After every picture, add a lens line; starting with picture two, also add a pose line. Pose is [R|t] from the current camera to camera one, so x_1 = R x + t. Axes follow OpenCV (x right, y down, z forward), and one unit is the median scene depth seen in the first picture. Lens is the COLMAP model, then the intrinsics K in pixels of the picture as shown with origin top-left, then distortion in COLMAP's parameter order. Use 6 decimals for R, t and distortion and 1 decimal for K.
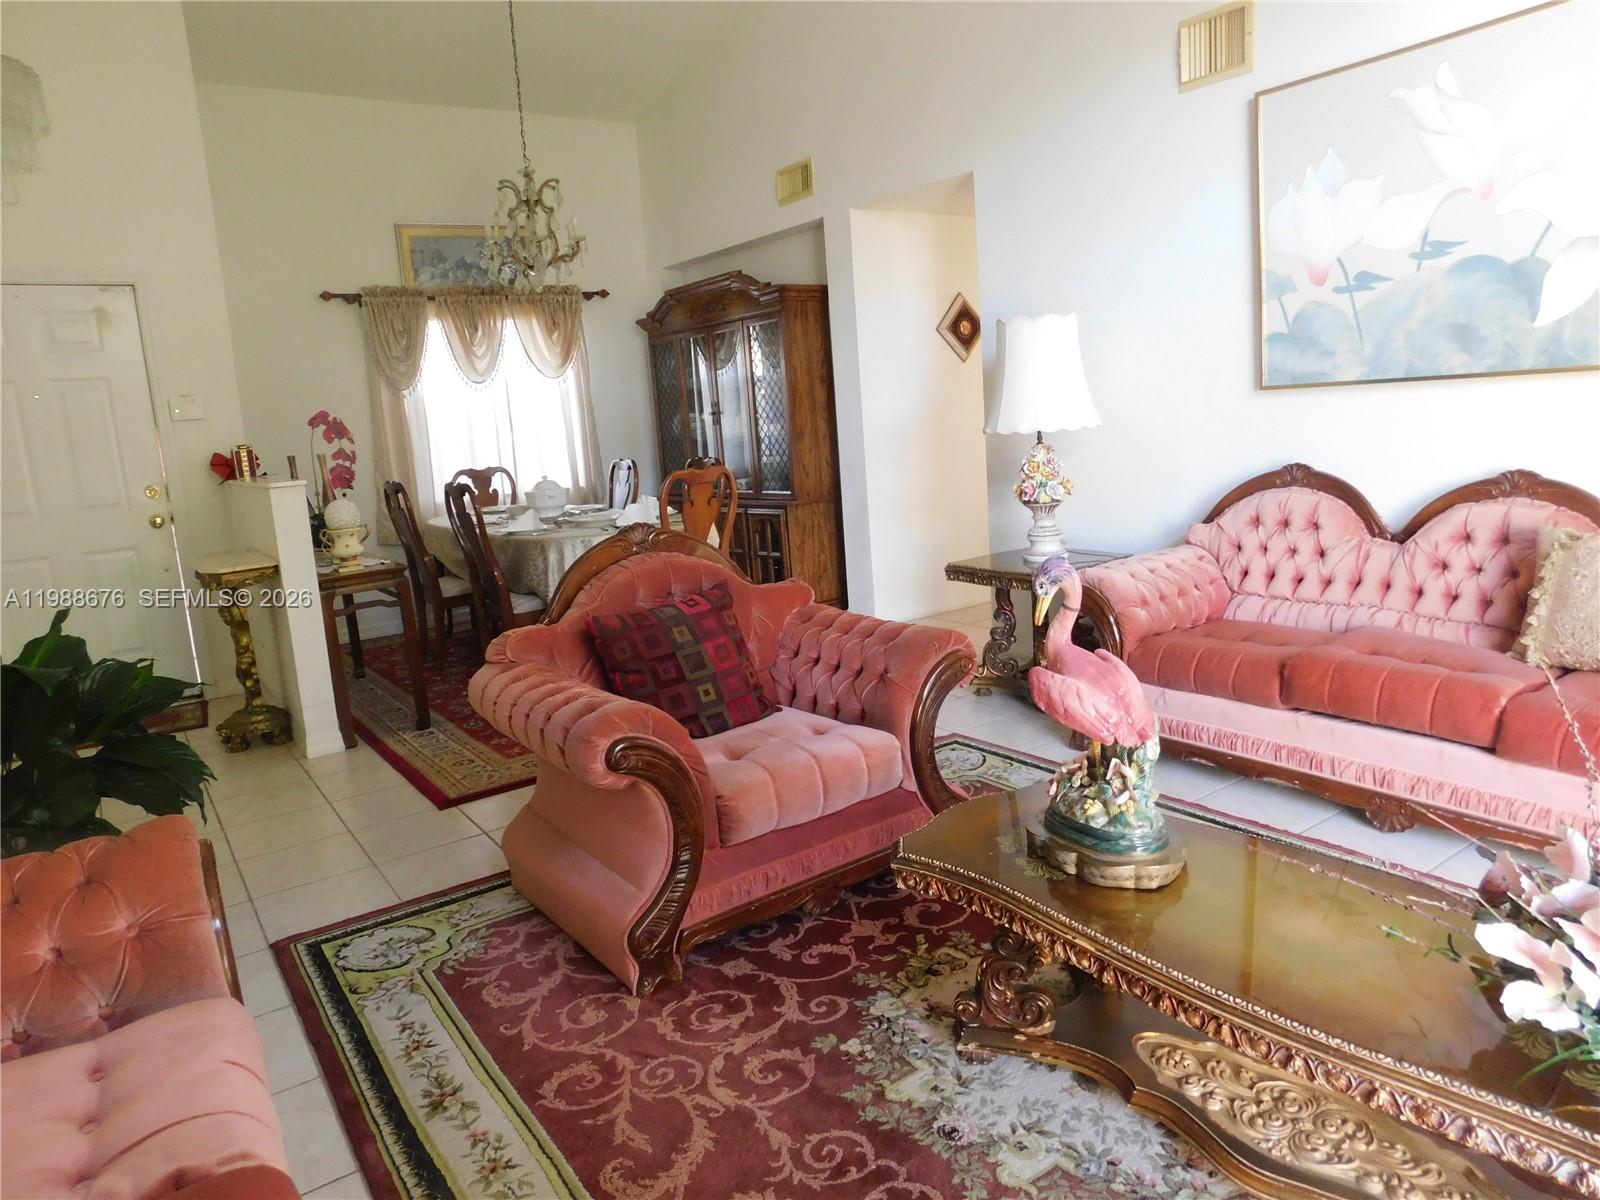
lens RADIAL K [[1071.8, 0, 800.0], [0, 1071.8, 600.0], [0, 0, 1]] dist [-0.029701, 0.000115]
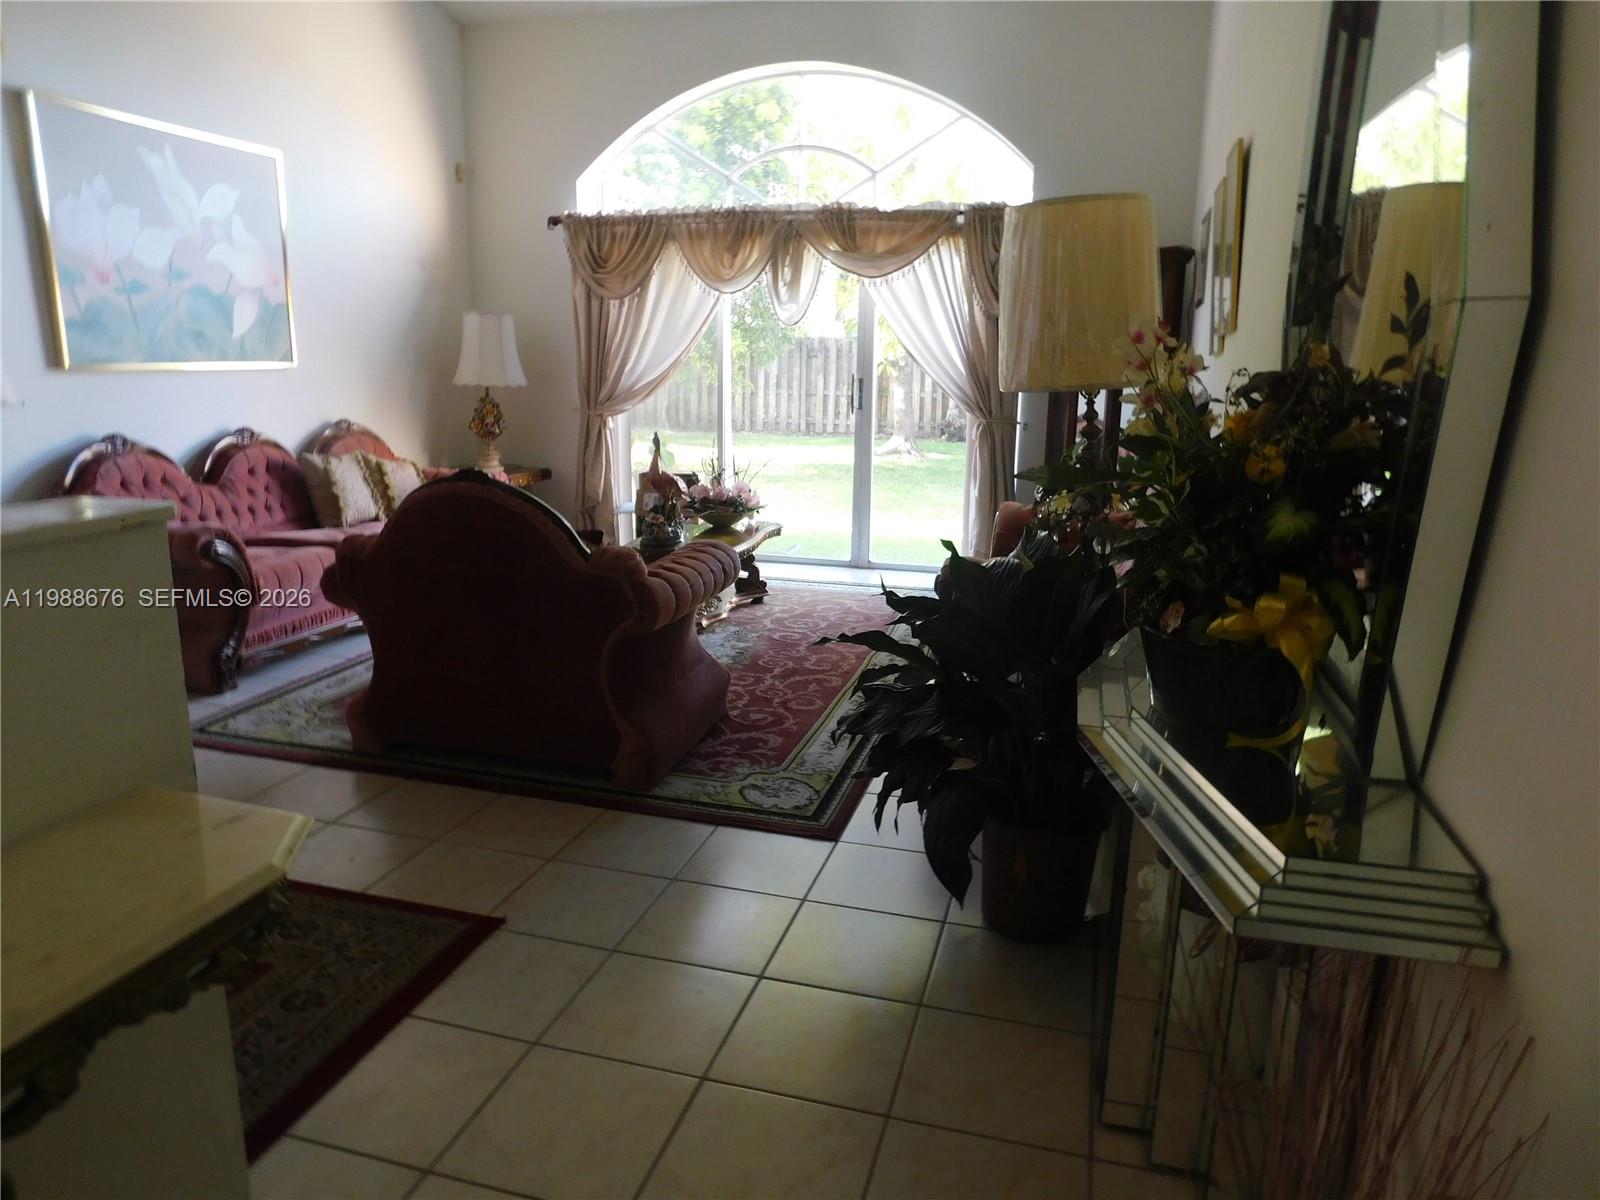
lens RADIAL K [[1049.2, 0, 800.0], [0, 1049.2, 600.0], [0, 0, 1]] dist [-0.000889, 0.000306]
pose [[-0.643806, -0.109293, 0.757343, -1.233871], [0.166191, 0.946150, 0.277816, -0.197292], [-0.746923, 0.304723, -0.590973, 1.561560]]
